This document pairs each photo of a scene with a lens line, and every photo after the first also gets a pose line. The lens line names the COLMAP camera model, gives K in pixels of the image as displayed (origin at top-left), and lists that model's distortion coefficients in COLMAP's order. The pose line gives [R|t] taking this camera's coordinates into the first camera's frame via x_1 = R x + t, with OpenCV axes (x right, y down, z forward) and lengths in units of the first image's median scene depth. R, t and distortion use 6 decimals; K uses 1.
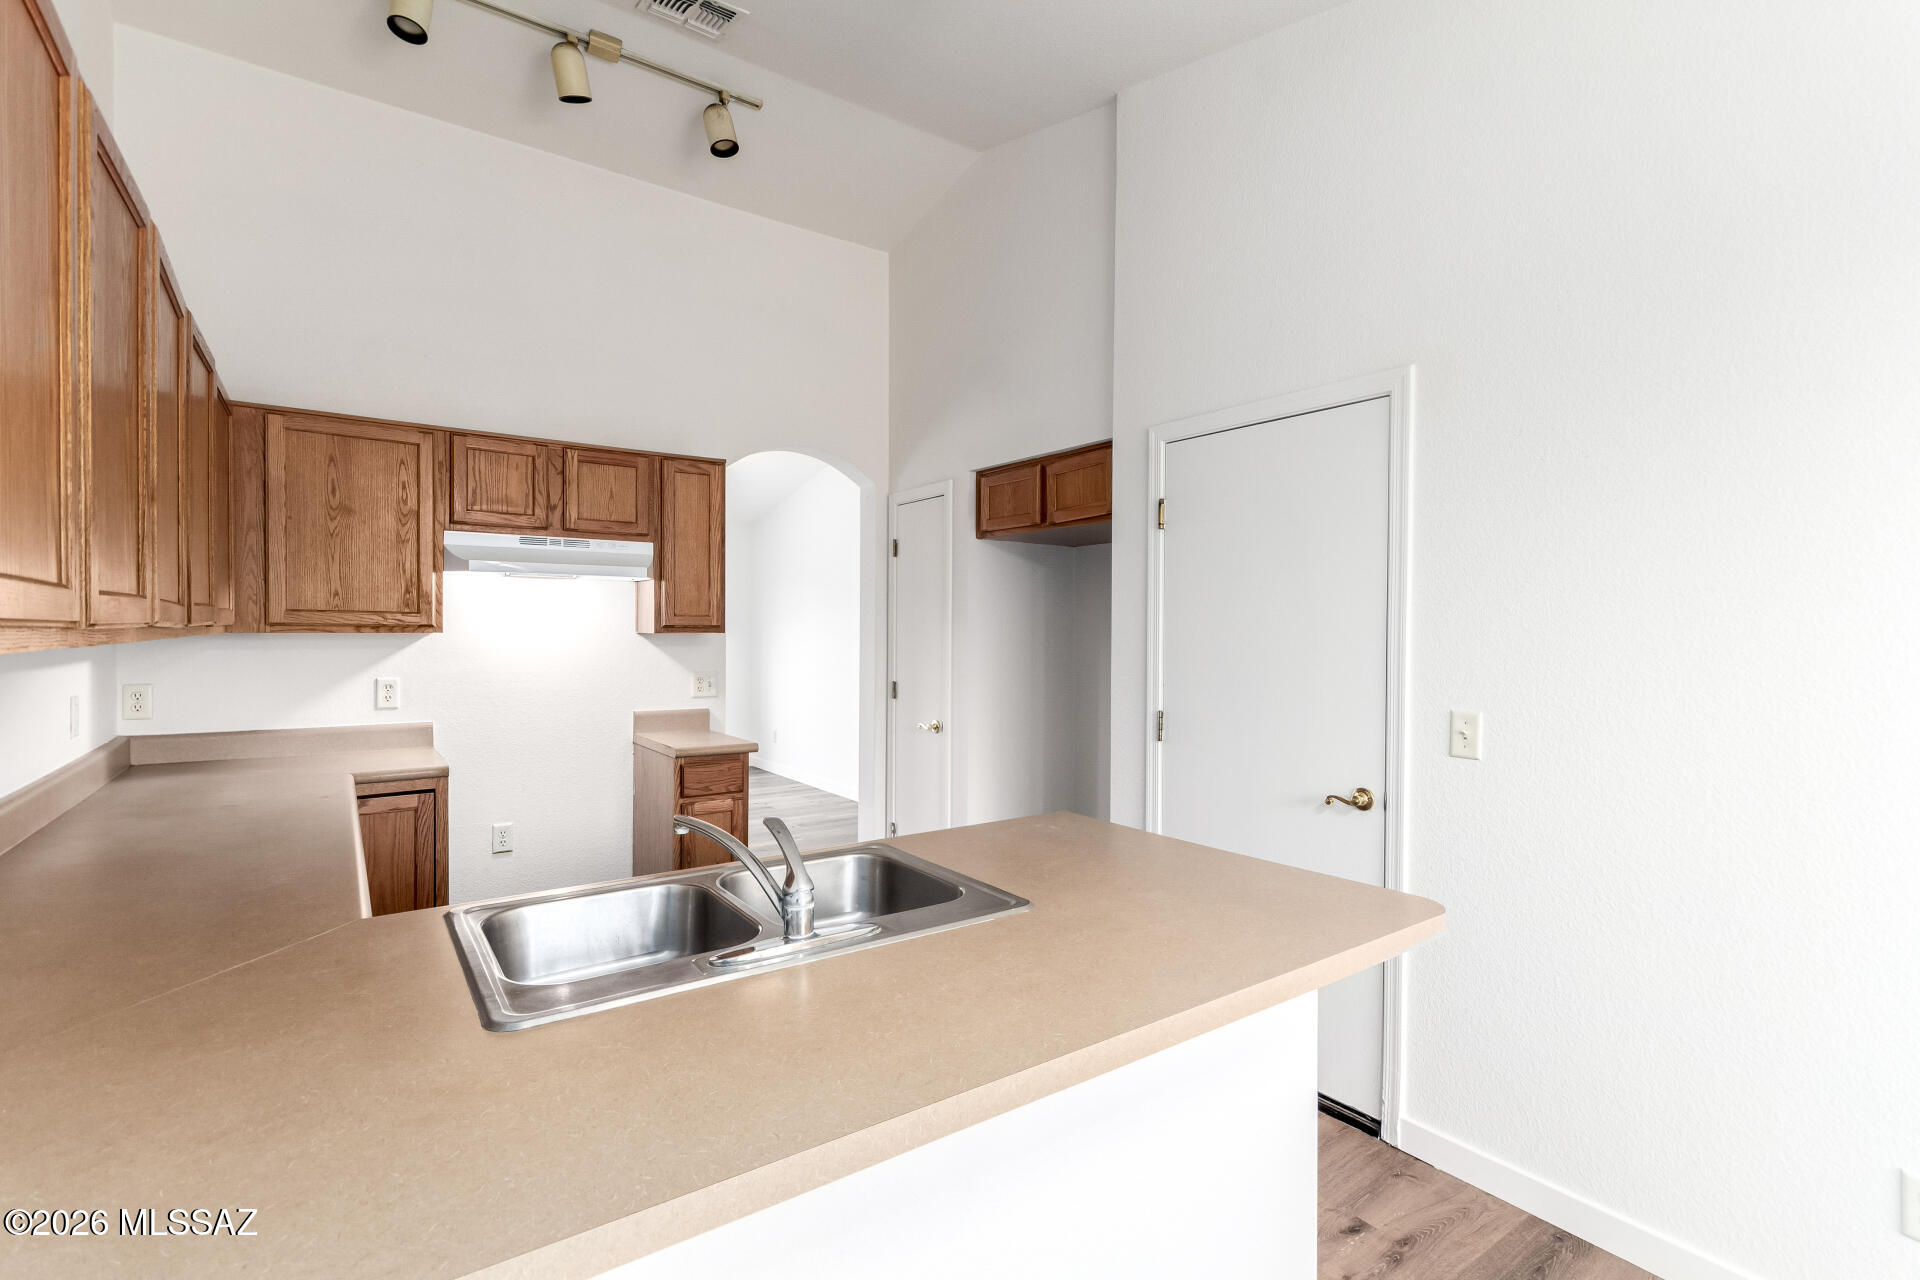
lens RADIAL K [[887.5, 0, 968.5], [0, 887.5, 639.3], [0, 0, 1]] dist [0.003316, 0.002288]
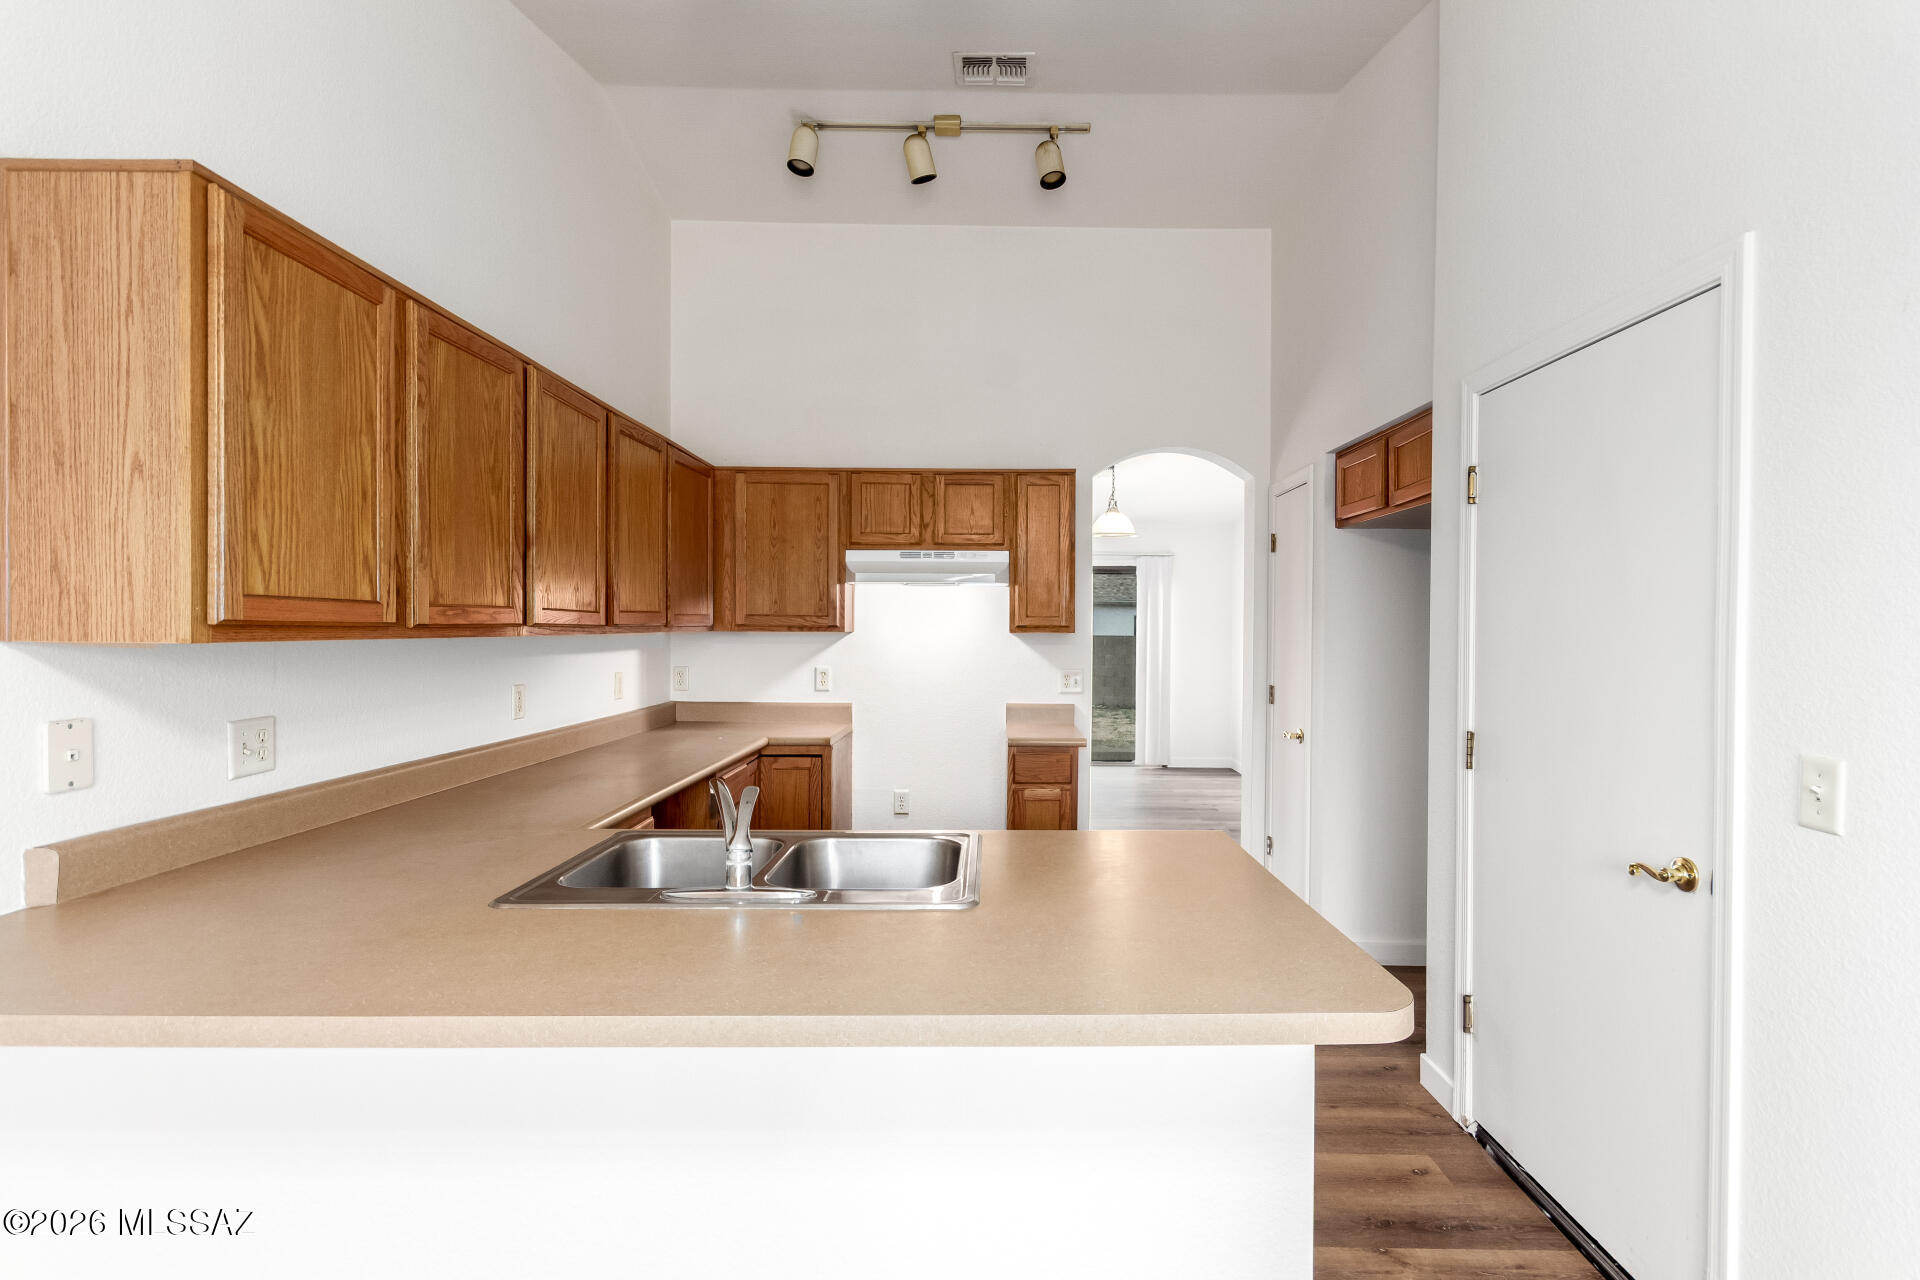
lens RADIAL K [[887.5, 0, 991.0], [0, 887.5, 635.3], [0, 0, 1]] dist [0.003316, 0.002288]
pose [[0.817760, 0.004856, -0.575539, 0.301522], [-0.008774, 0.999953, -0.004028, 0.001126], [0.575493, 0.008344, 0.817764, 0.091625]]
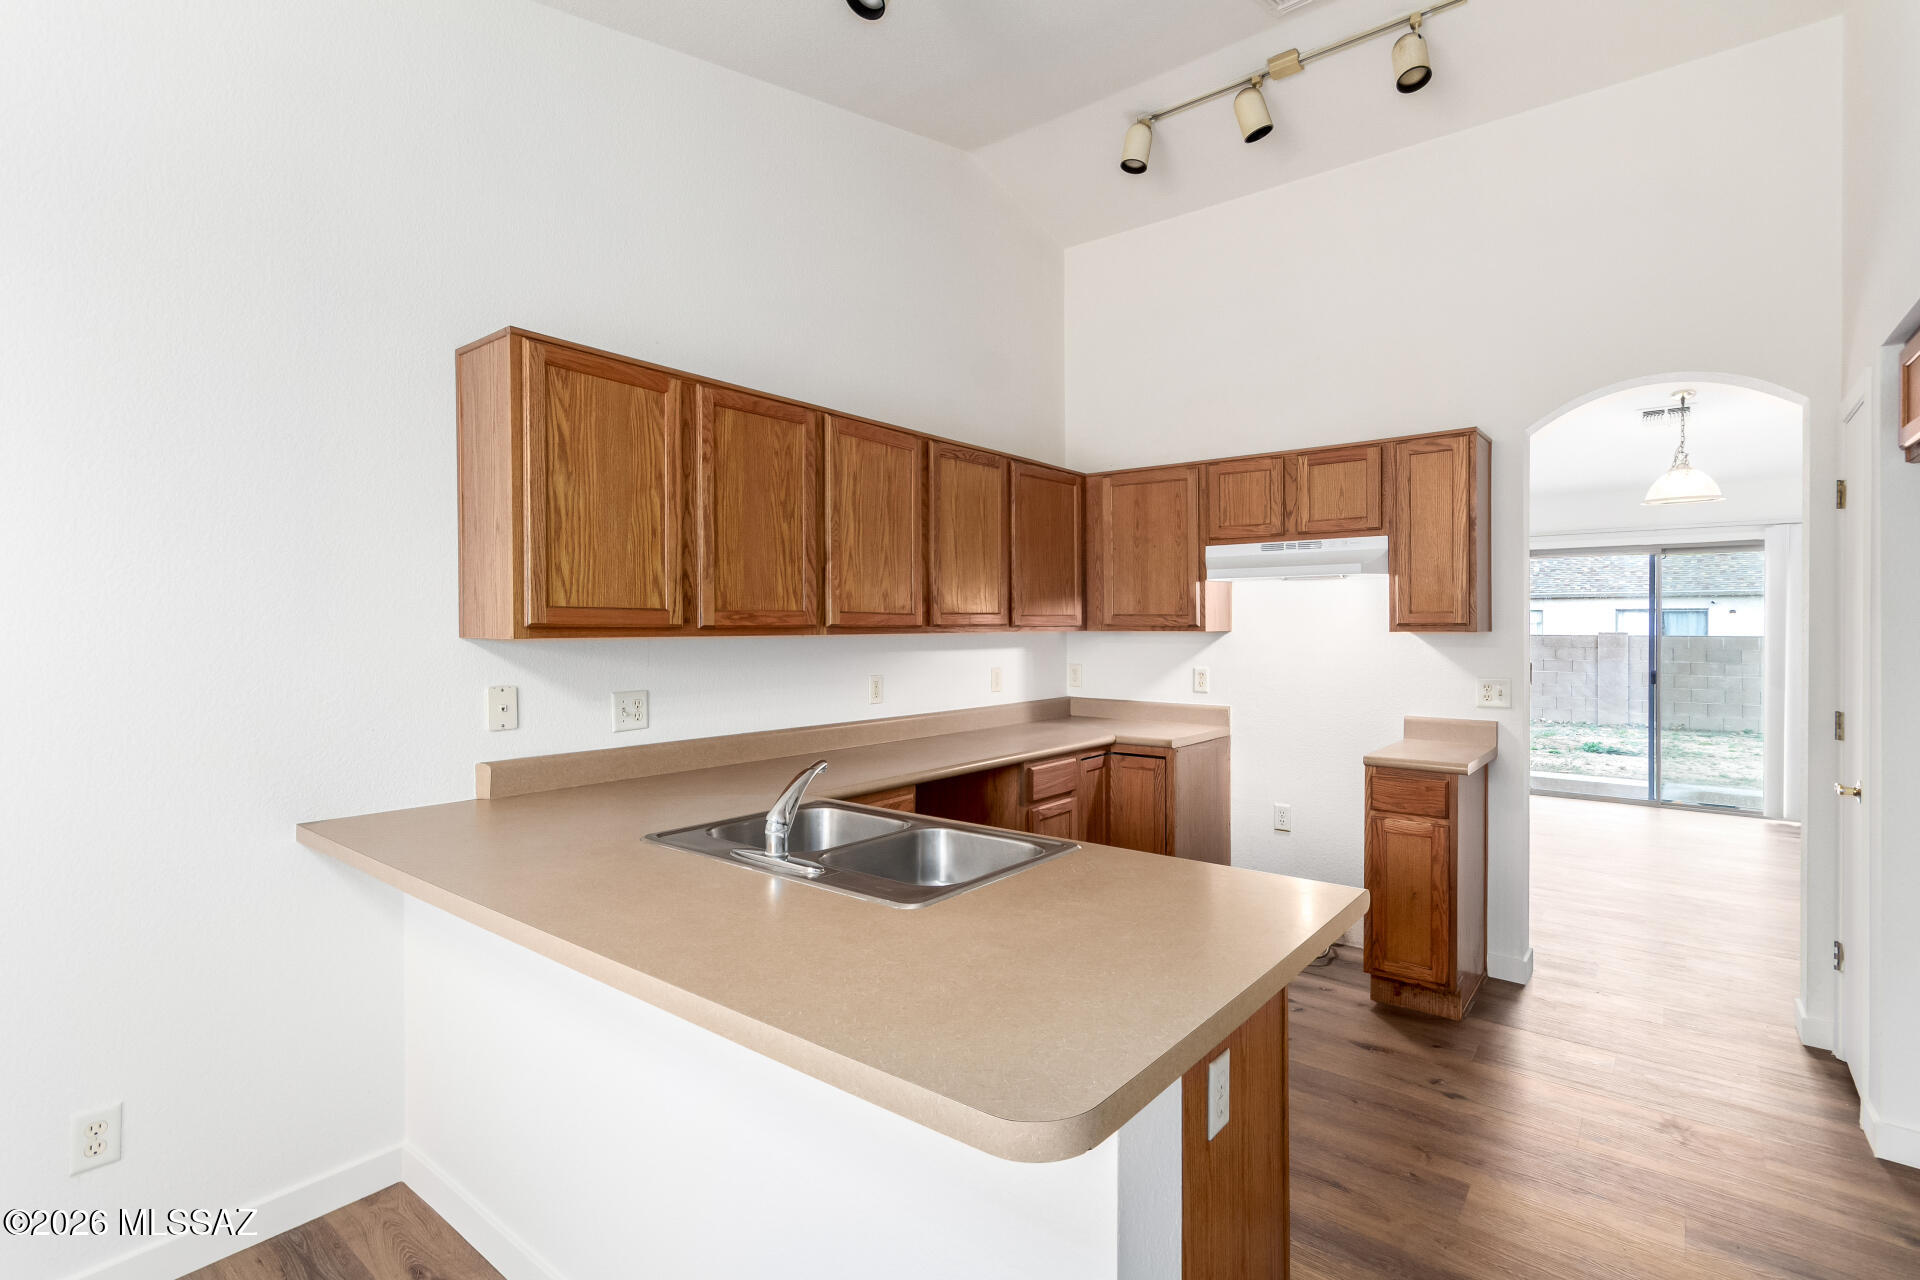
lens RADIAL K [[887.5, 0, 984.5], [0, 887.5, 632.5], [0, 0, 1]] dist [0.003316, 0.002288]
pose [[0.290142, 0.001554, -0.956982, 0.473851], [-0.010073, 0.999948, -0.001430, -0.000671], [0.956930, 0.010055, 0.290143, 0.365819]]
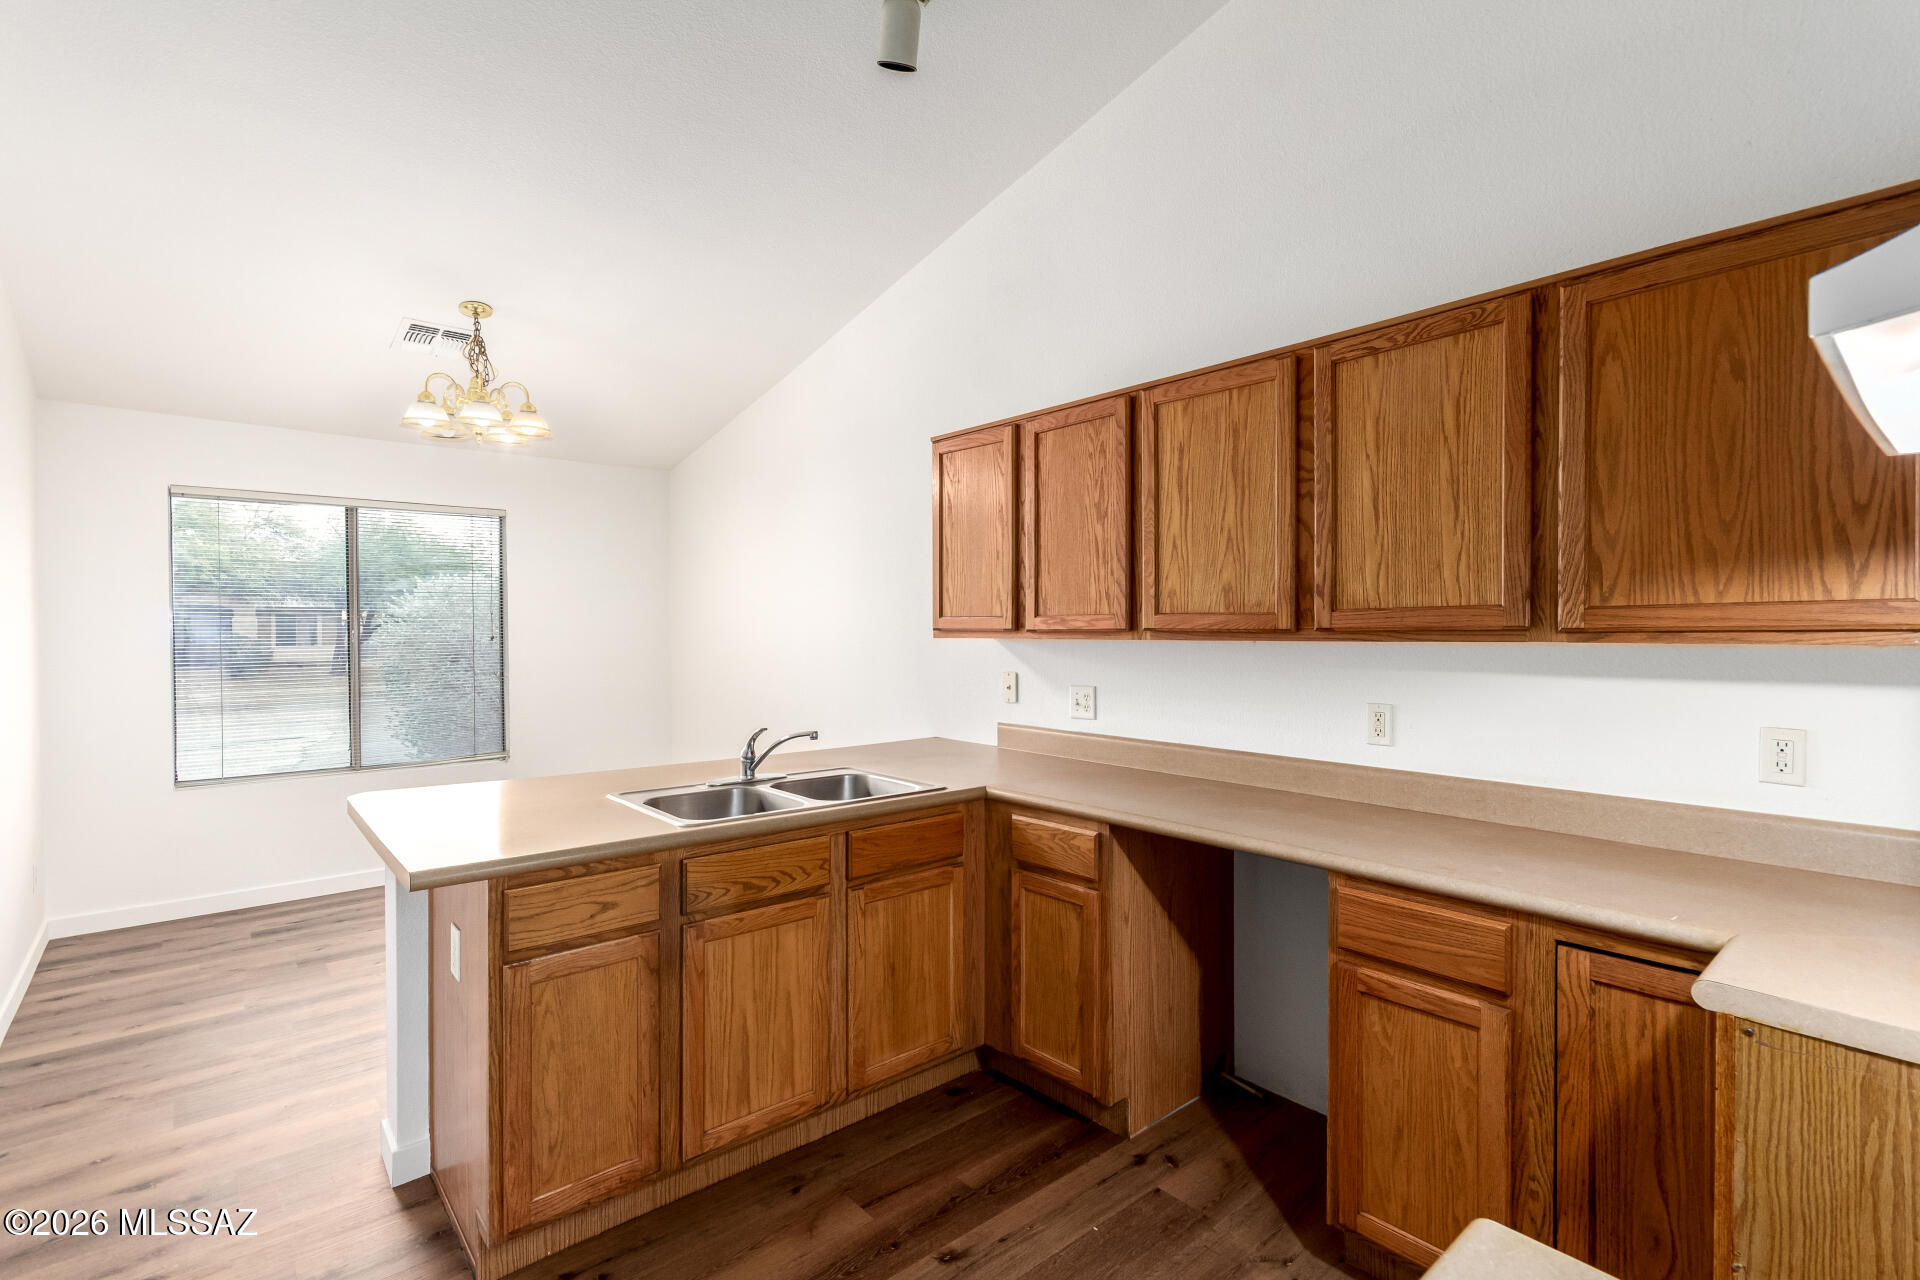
lens RADIAL K [[887.5, 0, 968.3], [0, 887.5, 635.4], [0, 0, 1]] dist [0.003316, 0.002288]
pose [[-0.994136, -0.006643, -0.107933, -0.192566], [-0.008583, 0.999810, 0.017514, -0.014672], [0.107796, 0.018338, -0.994004, 1.251293]]
